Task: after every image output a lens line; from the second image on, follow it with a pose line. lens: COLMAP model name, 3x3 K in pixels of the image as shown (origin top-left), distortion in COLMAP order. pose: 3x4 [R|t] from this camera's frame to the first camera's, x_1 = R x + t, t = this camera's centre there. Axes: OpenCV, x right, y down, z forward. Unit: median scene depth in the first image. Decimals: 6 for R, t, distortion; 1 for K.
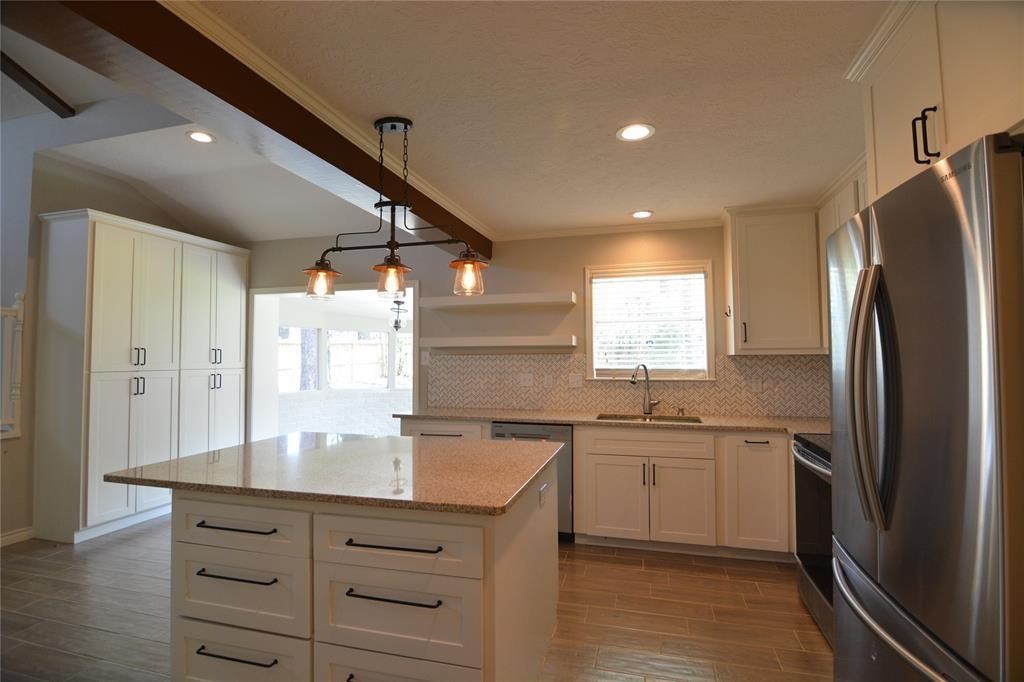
lens RADIAL K [[493.4, 0, 514.0], [0, 493.4, 338.5], [0, 0, 1]] dist [-0.001076, -0.016034]
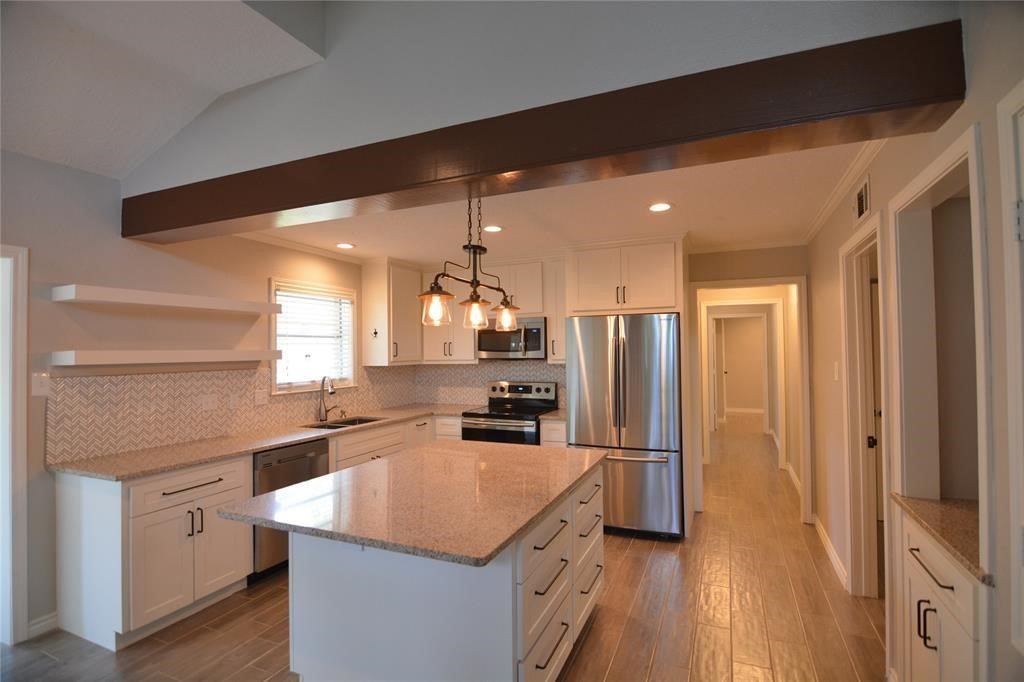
lens RADIAL K [[493.4, 0, 514.0], [0, 493.4, 338.5], [0, 0, 1]] dist [-0.001076, -0.016034]
pose [[0.142968, 0.025514, 0.989398, -0.762140], [-0.030720, 0.999300, -0.021330, -0.021784], [-0.989250, -0.027345, 0.143651, 0.409866]]
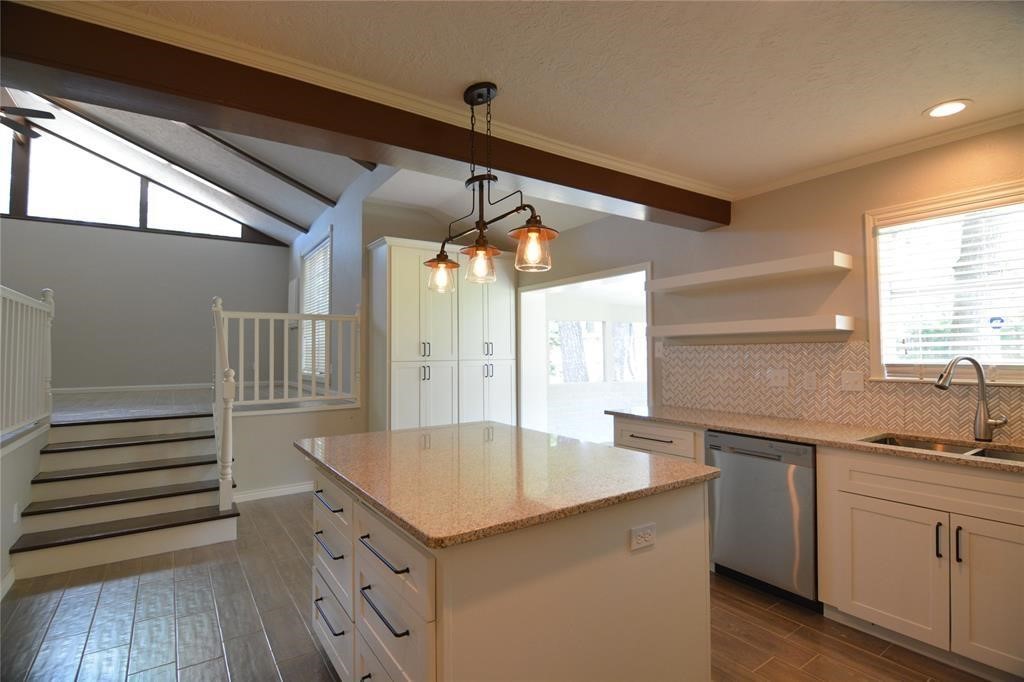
lens RADIAL K [[493.4, 0, 514.0], [0, 493.4, 338.5], [0, 0, 1]] dist [-0.001076, -0.016034]
pose [[0.764695, -0.019653, -0.644092, 0.214110], [0.028671, 0.999583, 0.003540, 0.010907], [0.643754, -0.021174, 0.764940, 0.184827]]
